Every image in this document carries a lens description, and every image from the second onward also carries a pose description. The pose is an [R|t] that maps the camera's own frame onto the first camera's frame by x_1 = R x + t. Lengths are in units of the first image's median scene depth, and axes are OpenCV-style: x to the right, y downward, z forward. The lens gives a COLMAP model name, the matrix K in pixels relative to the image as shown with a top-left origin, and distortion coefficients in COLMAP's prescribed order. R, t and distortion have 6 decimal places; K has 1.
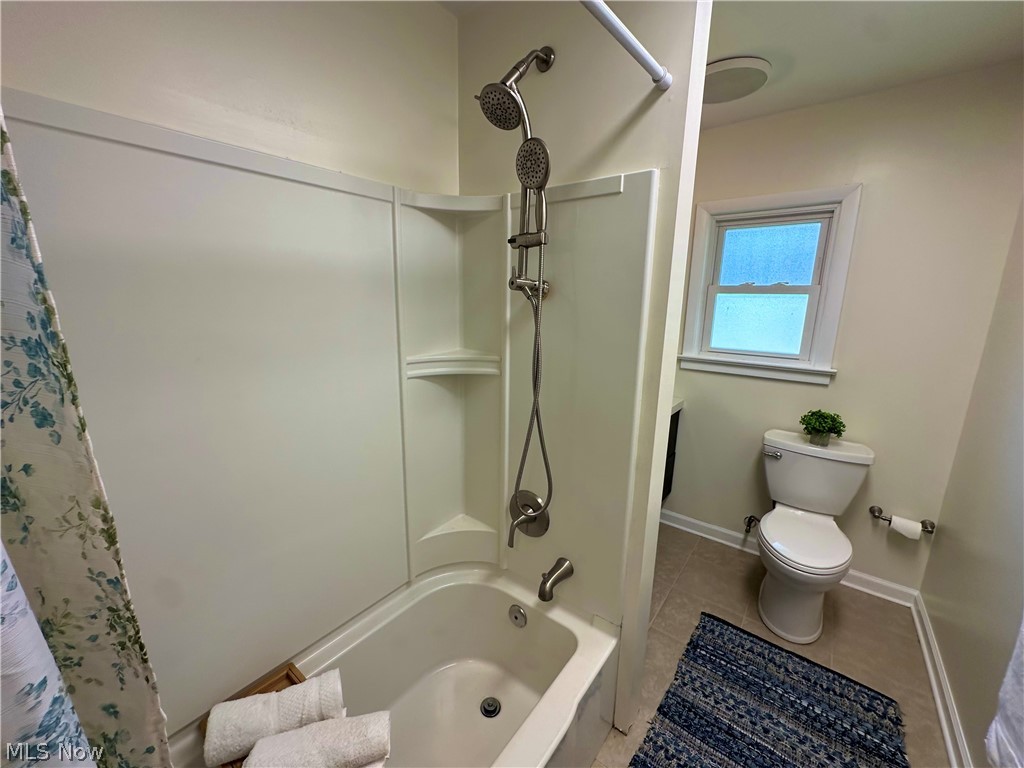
lens RADIAL K [[409.4, 0, 512.0], [0, 409.4, 384.0], [0, 0, 1]] dist [0.000120, -0.000050]
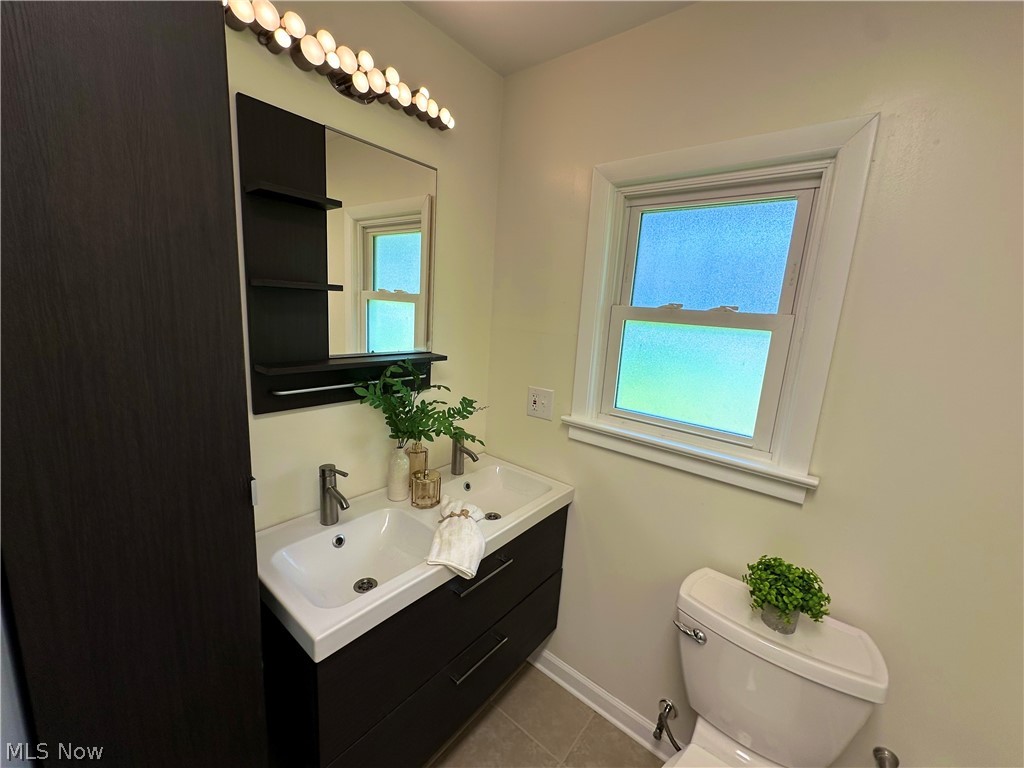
lens RADIAL K [[408.2, 0, 512.0], [0, 408.2, 384.0], [0, 0, 1]] dist [-0.023687, 0.011447]
pose [[0.998587, 0.052754, -0.006383, 0.393001], [-0.052898, 0.998286, -0.025037, -0.119191], [0.005051, 0.025339, 0.999666, 0.472041]]
